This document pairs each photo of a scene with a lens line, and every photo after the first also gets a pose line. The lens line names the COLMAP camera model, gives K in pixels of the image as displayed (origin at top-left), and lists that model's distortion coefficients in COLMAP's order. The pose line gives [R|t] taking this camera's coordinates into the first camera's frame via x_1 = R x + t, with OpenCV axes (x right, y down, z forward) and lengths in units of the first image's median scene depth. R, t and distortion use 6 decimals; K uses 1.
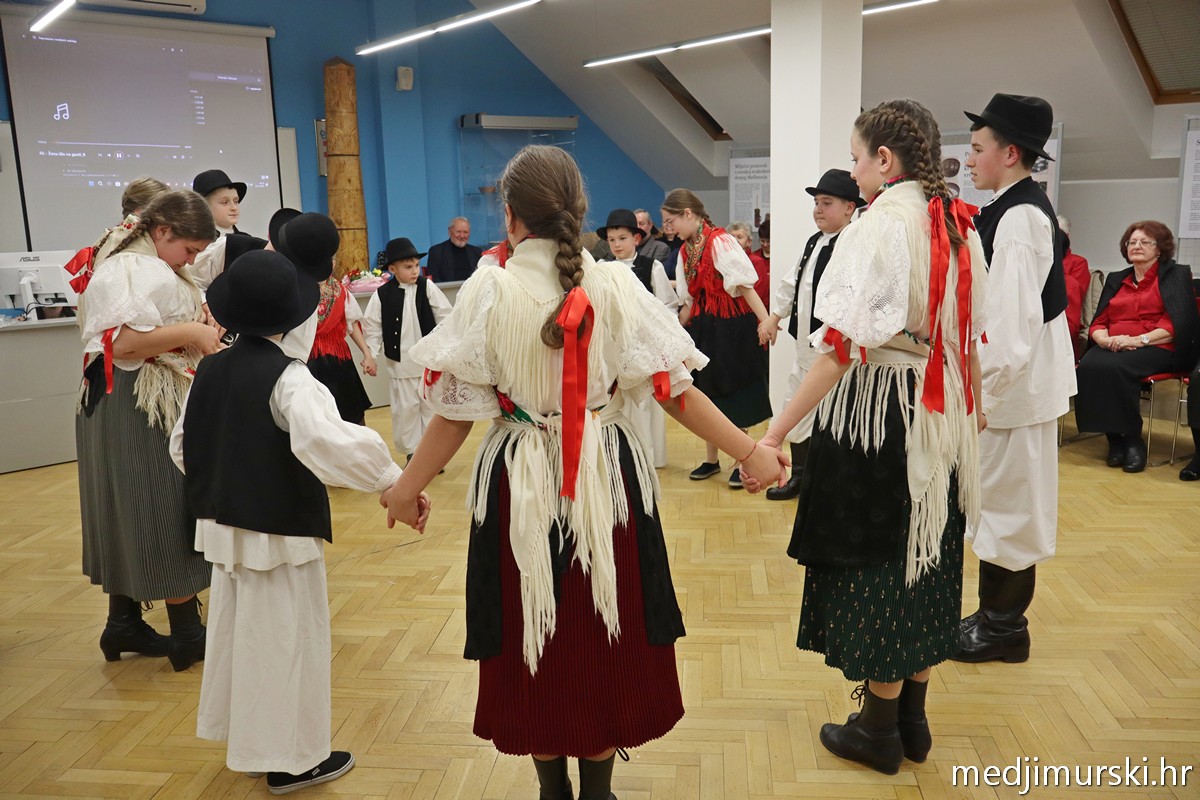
lens RADIAL K [[989.4, 0, 620.1], [0, 989.4, 405.2], [0, 0, 1]] dist [-0.012353, -0.005518]
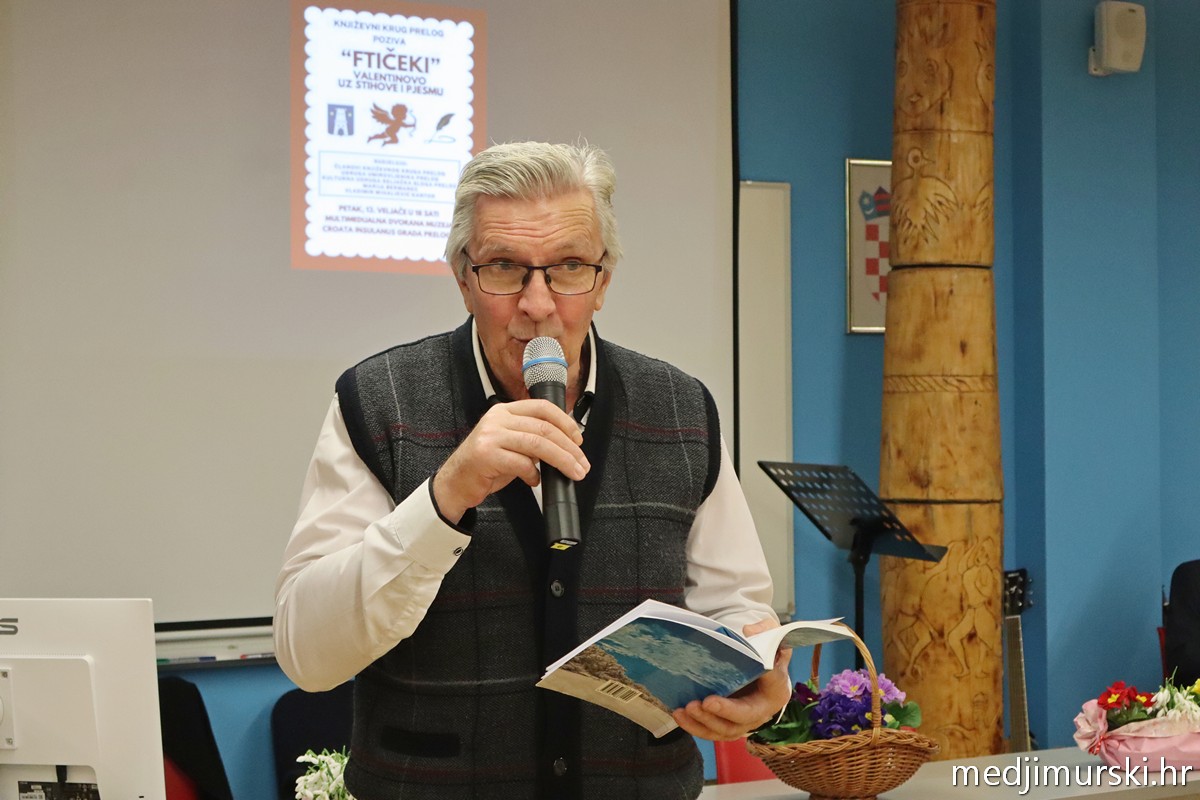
lens RADIAL K [[2116.6, 0, 600.0], [0, 2116.6, 400.0], [0, 0, 1]] dist [-0.004318, 0.066436]
pose [[0.965155, 0.017588, -0.261086, -0.209547], [-0.070713, 0.978149, -0.195512, -0.074204], [0.251943, 0.207161, 0.945309, 0.351825]]
